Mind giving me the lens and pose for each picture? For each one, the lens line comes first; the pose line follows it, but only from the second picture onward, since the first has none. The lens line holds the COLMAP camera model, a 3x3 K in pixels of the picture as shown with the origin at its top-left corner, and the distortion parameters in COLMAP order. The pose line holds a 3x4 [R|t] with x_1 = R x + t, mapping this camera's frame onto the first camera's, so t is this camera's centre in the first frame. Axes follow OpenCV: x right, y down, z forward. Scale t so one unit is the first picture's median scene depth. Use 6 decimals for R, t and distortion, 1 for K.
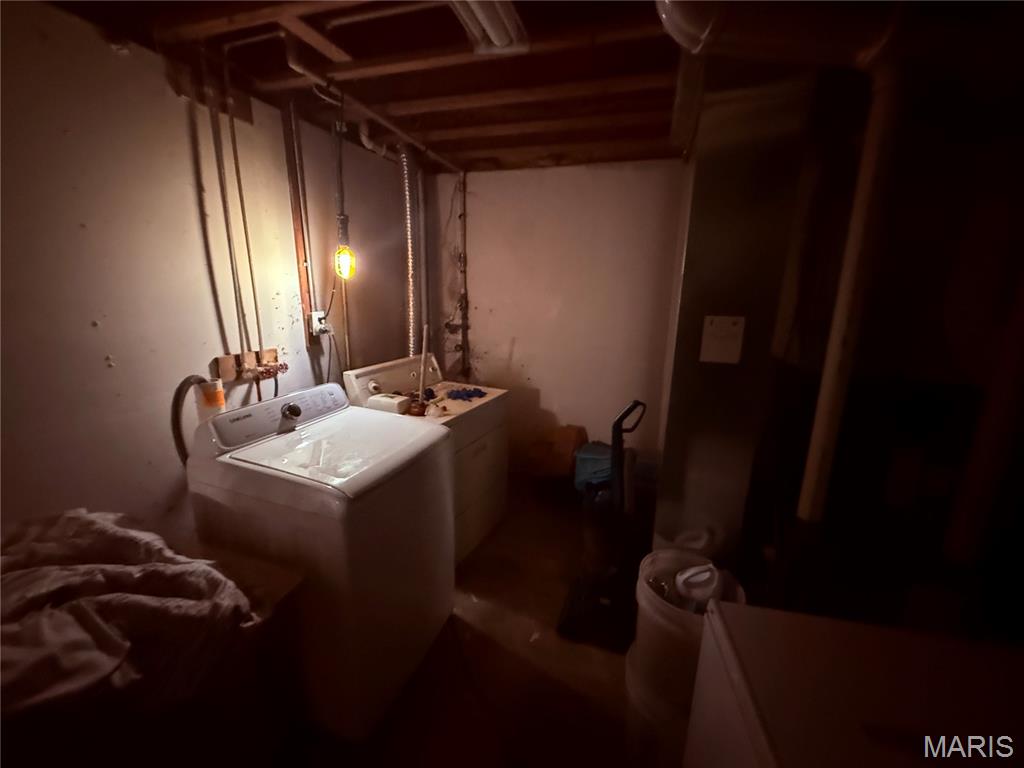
lens RADIAL K [[410.7, 0, 508.5], [0, 410.7, 383.9], [0, 0, 1]] dist [0.006692, -0.000188]
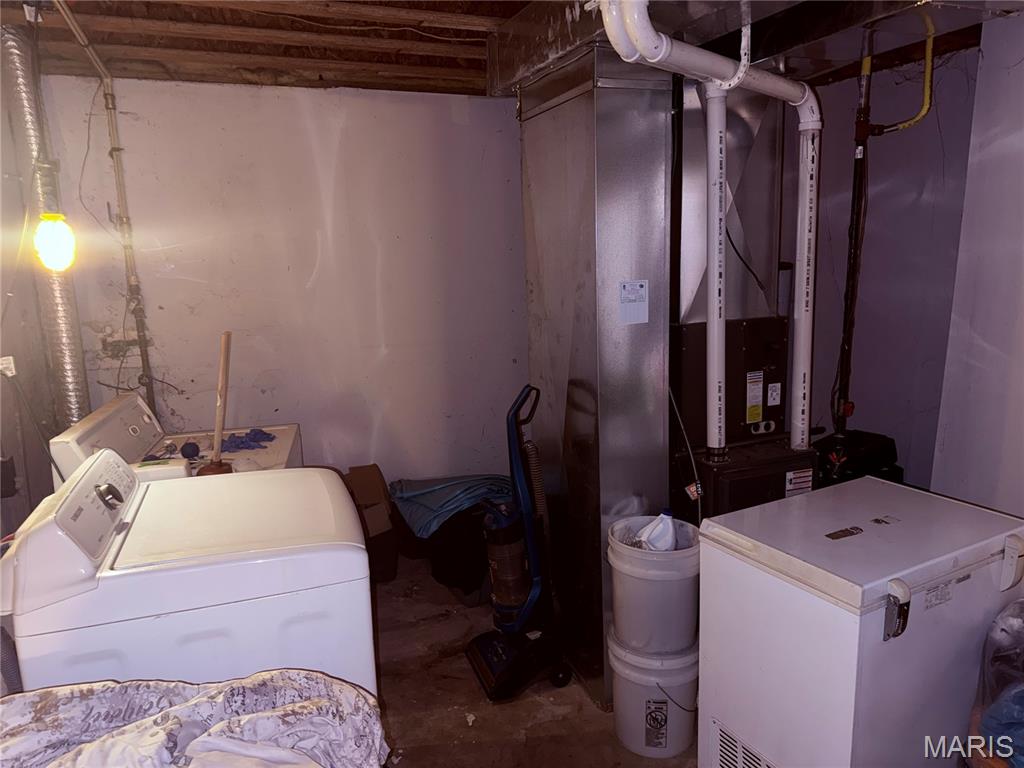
lens RADIAL K [[724.0, 0, 509.7], [0, 724.0, 376.1], [0, 0, 1]] dist [0.054100, -0.001463]
pose [[0.780562, -0.155890, 0.605327, -0.380418], [0.197054, 0.980391, -0.001618, 0.009724], [-0.593205, 0.120545, 0.795975, -0.118242]]
